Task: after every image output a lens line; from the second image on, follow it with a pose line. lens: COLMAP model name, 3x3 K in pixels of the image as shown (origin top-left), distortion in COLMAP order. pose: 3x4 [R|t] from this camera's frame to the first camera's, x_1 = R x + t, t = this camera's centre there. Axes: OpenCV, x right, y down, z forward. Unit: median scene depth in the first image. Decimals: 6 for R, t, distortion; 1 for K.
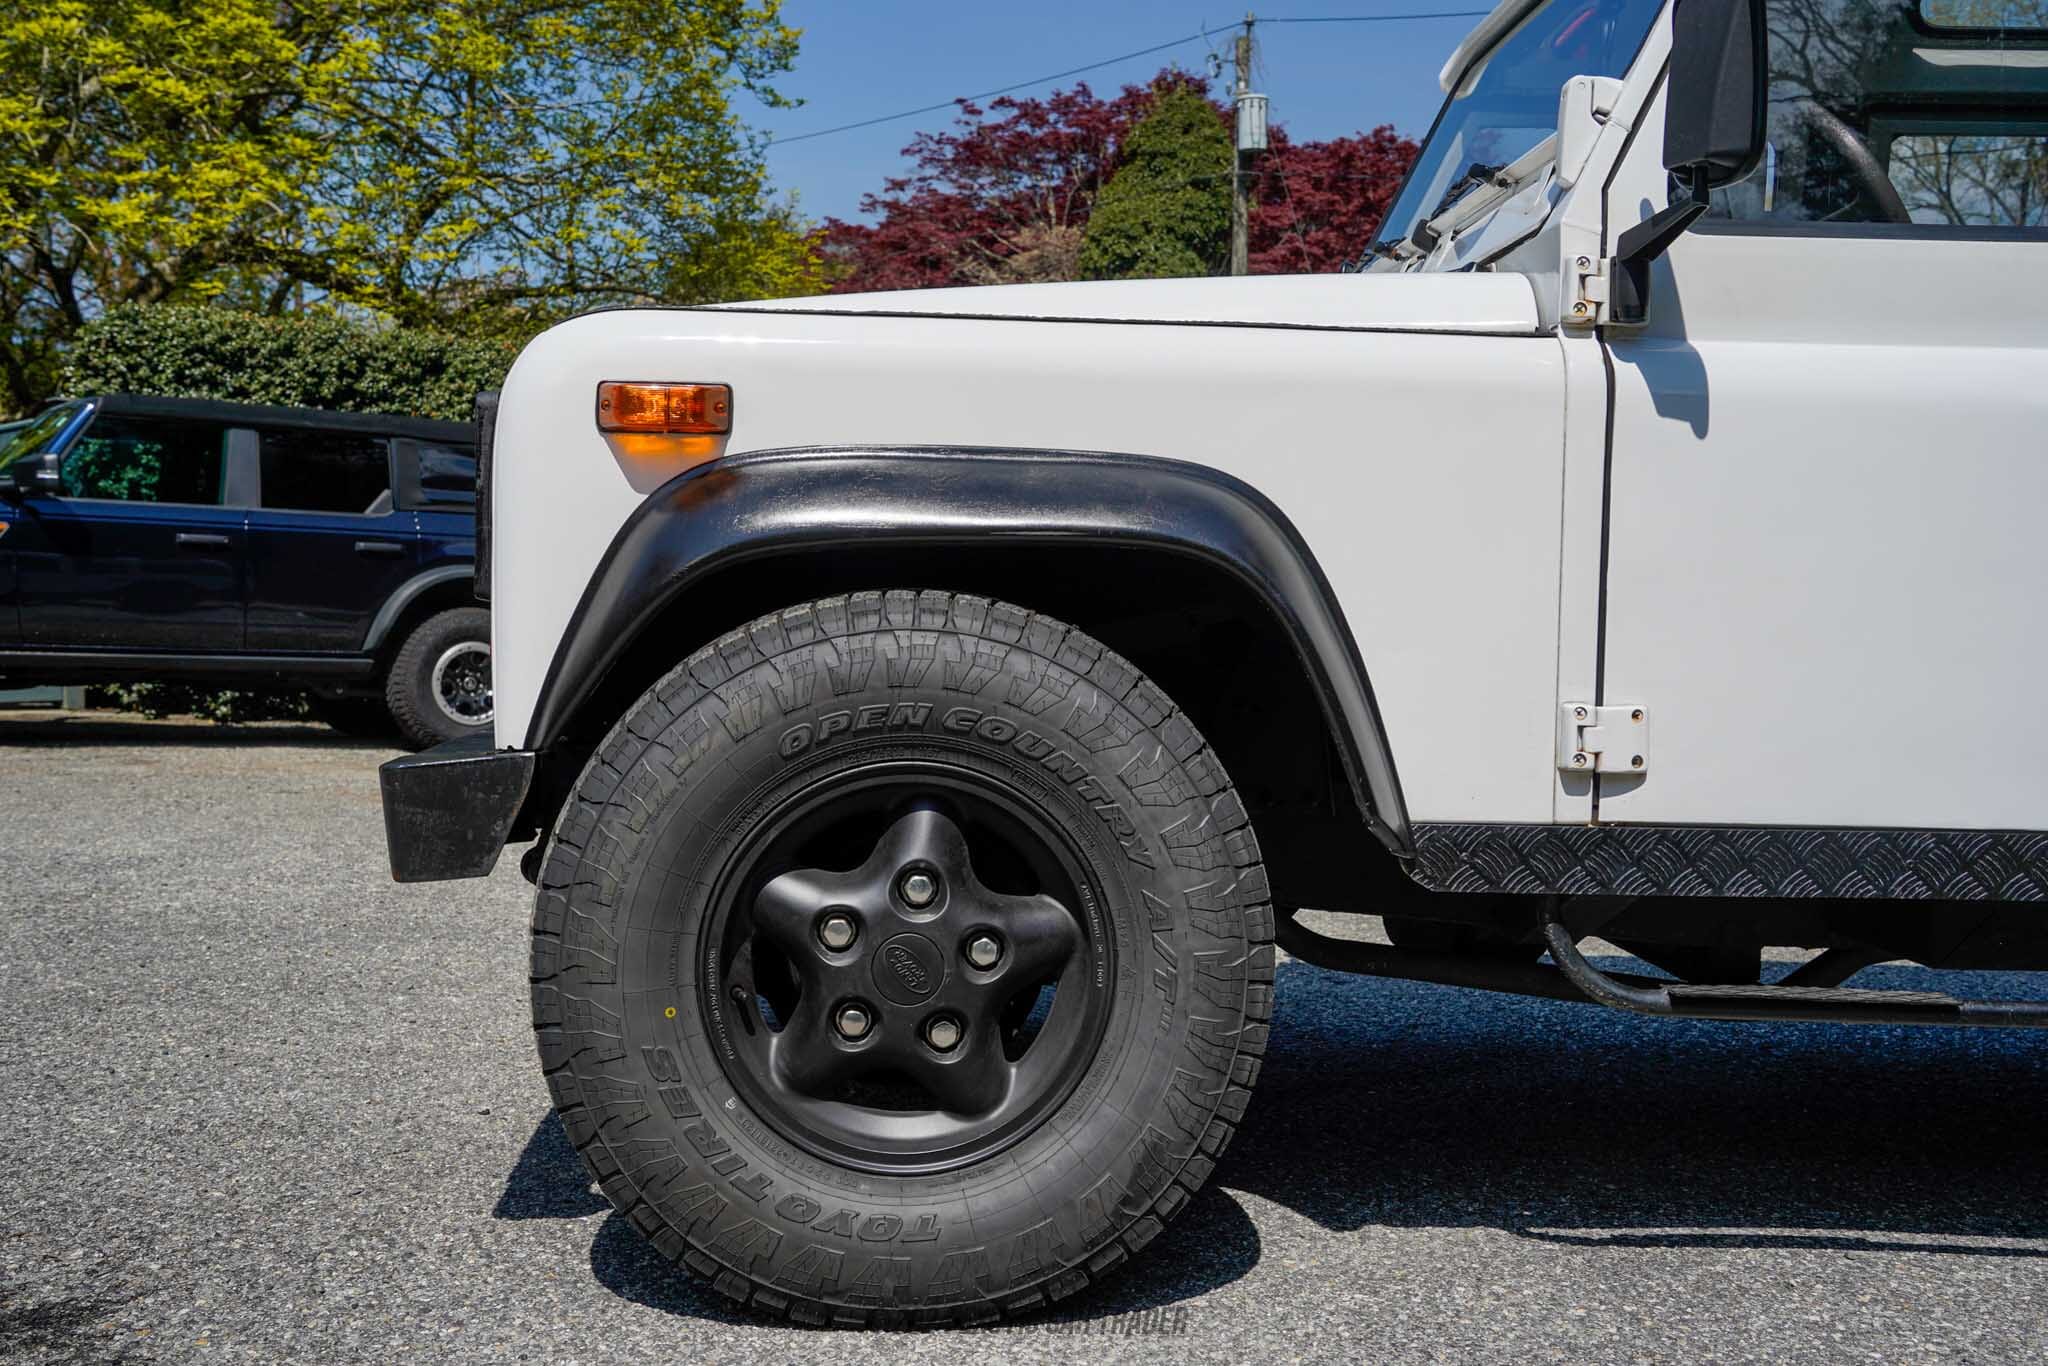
lens RADIAL K [[2030.5, 0, 1024.0], [0, 2030.5, 683.0], [0, 0, 1]] dist [0.017047, 0.176260]
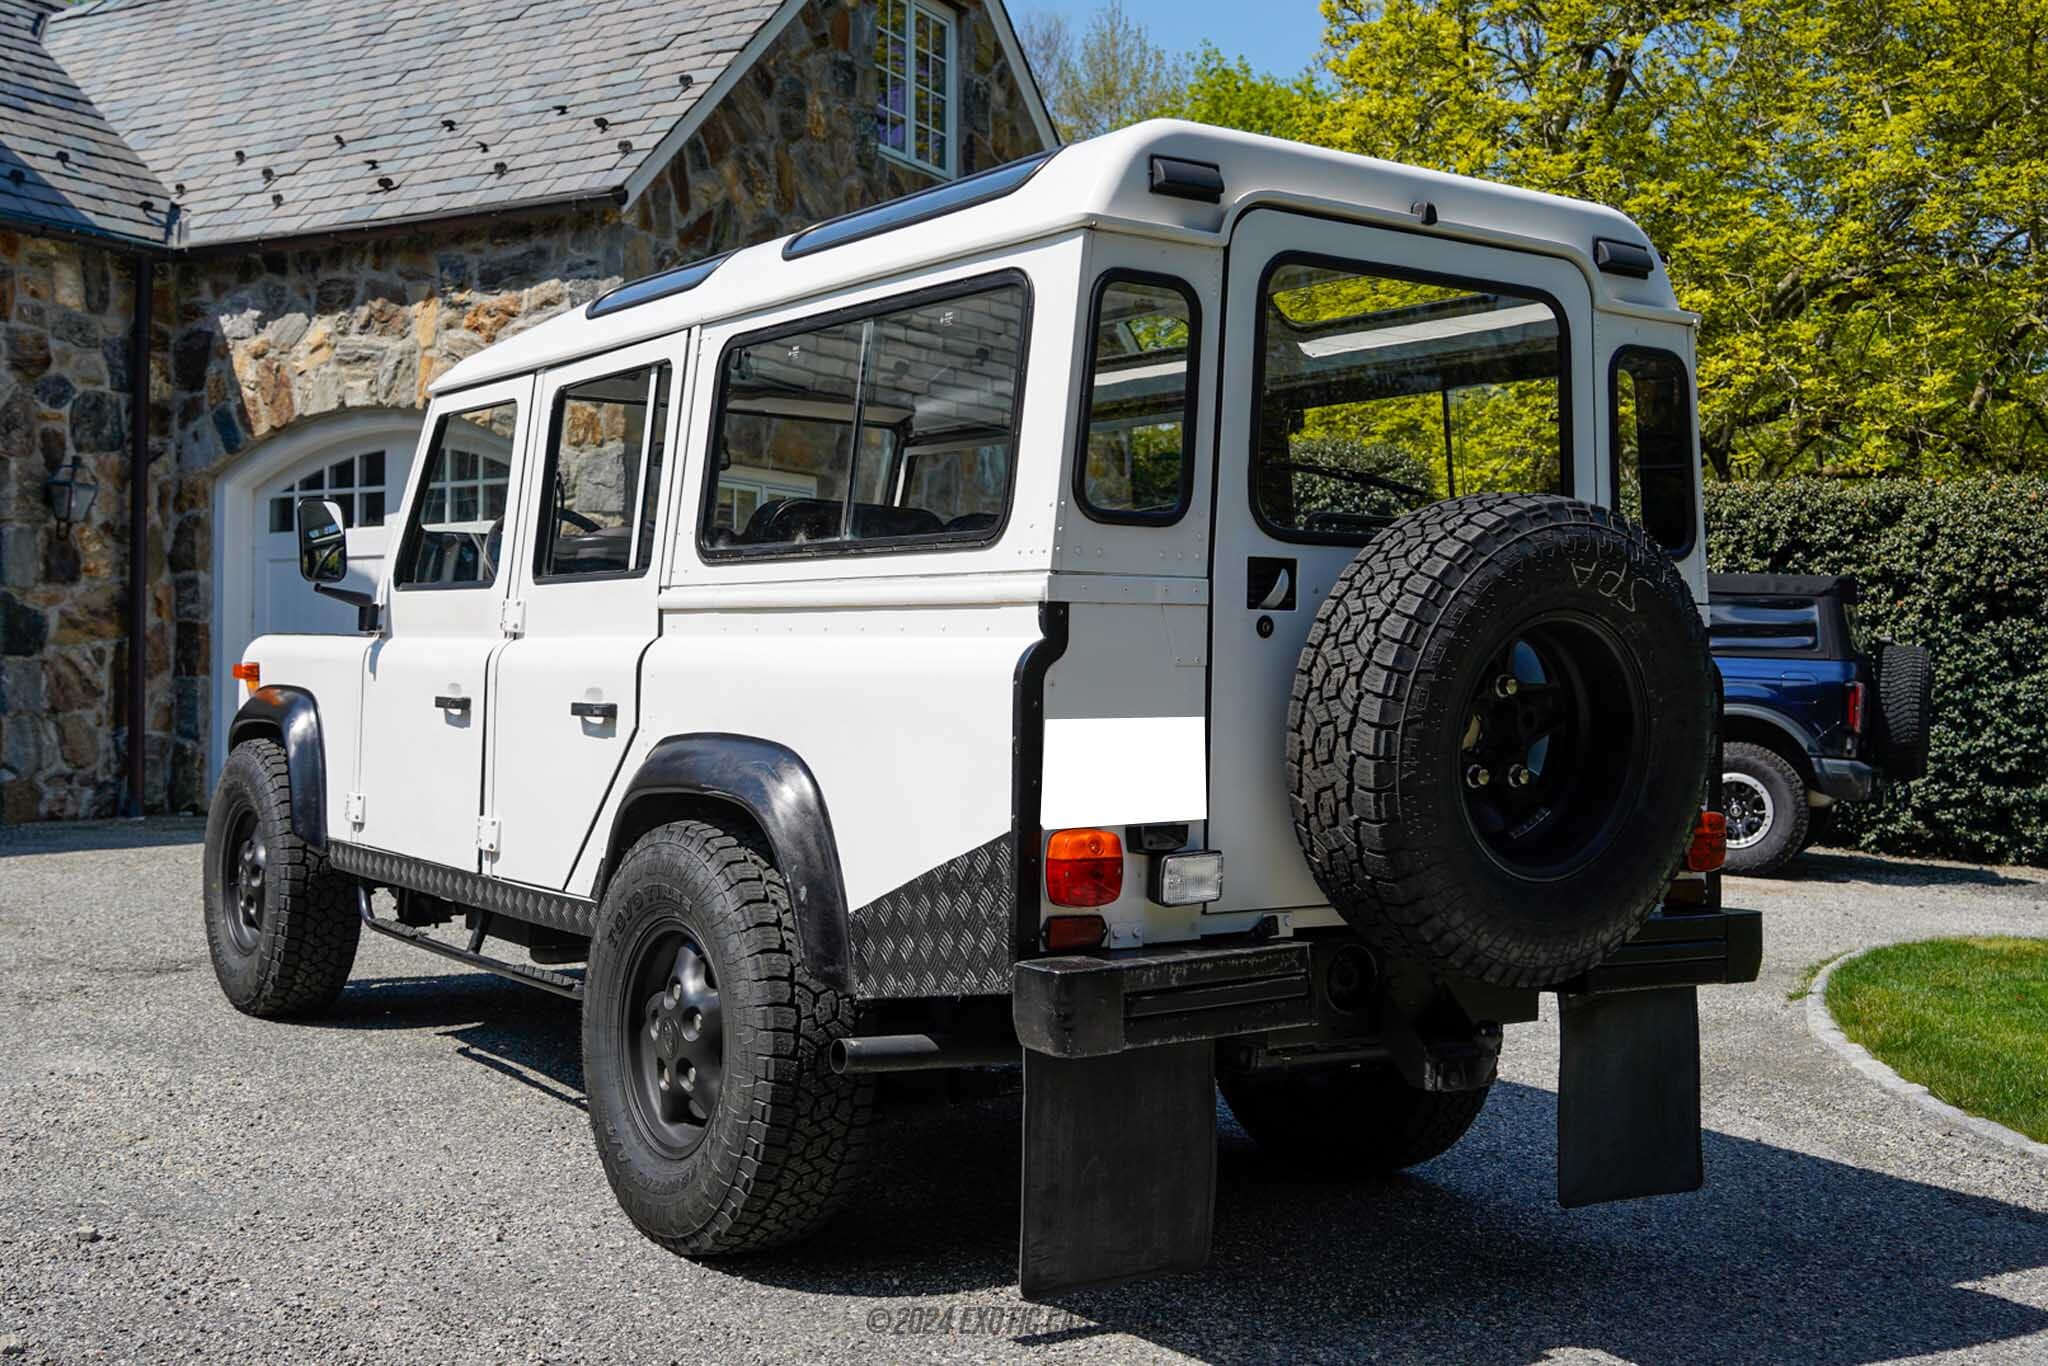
lens RADIAL K [[2122.7, 0, 1024.0], [0, 2122.7, 683.0], [0, 0, 1]] dist [-0.002074, -0.001783]
pose [[0.547964, 0.000442, -0.836502, 0.400934], [-0.043630, 0.998654, -0.028053, -0.016389], [0.835363, 0.051869, 0.547246, 0.021453]]
